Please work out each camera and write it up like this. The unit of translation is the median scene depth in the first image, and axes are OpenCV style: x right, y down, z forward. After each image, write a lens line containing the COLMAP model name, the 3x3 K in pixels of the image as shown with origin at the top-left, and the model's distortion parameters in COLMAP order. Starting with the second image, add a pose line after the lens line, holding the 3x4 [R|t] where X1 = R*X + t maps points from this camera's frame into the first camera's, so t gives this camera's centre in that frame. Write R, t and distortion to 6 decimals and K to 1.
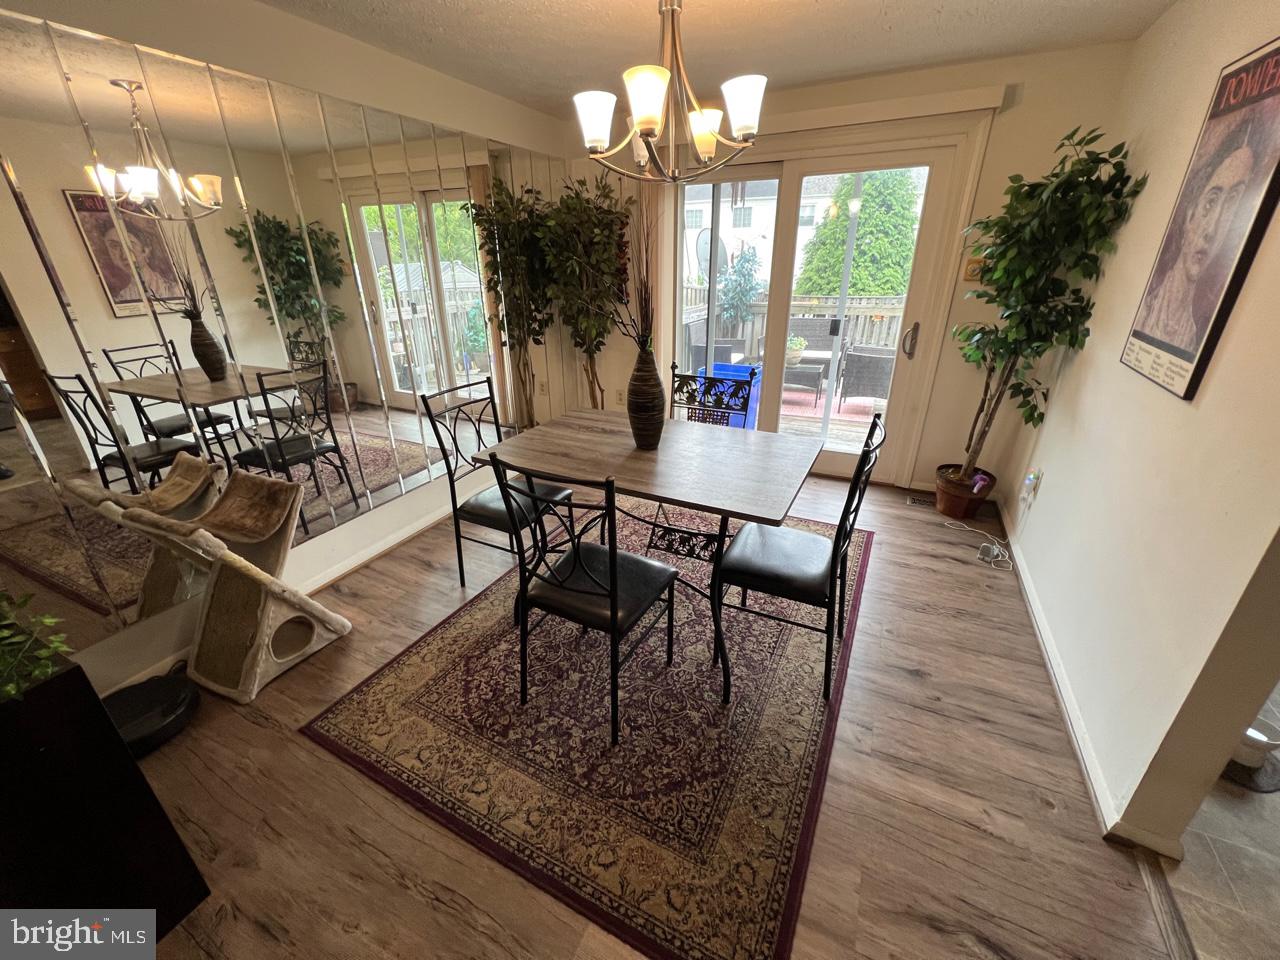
lens RADIAL K [[511.3, 0, 639.3], [0, 511.3, 479.5], [0, 0, 1]] dist [-0.002271, -0.000221]
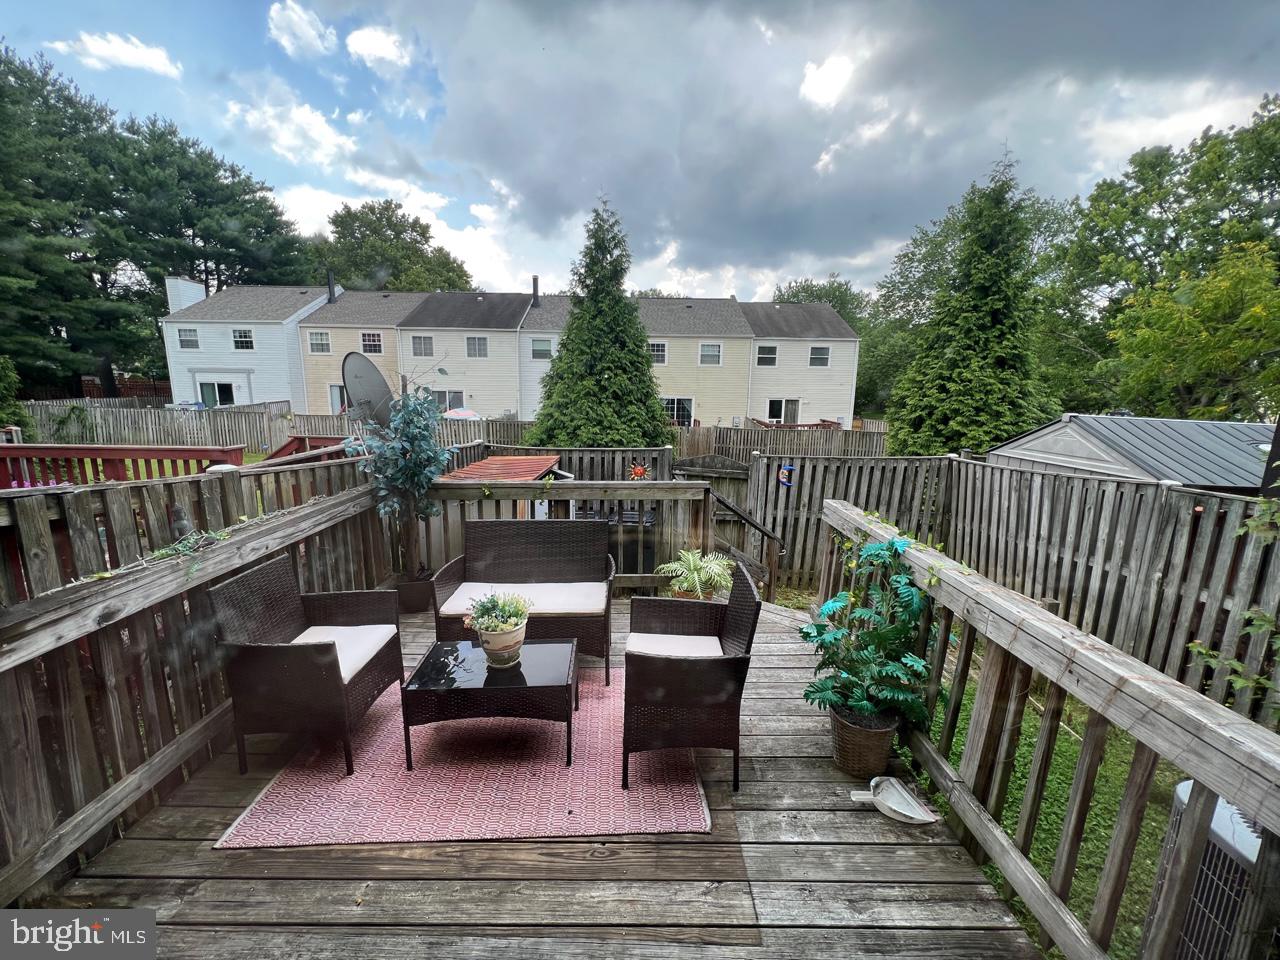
lens RADIAL K [[511.3, 0, 641.6], [0, 511.3, 481.0], [0, 0, 1]] dist [-0.002271, -0.000221]
pose [[0.895410, -0.059322, 0.441272, 0.088208], [0.156021, 0.970048, -0.186184, -0.106227], [-0.417010, 0.235559, 0.877846, 0.215221]]
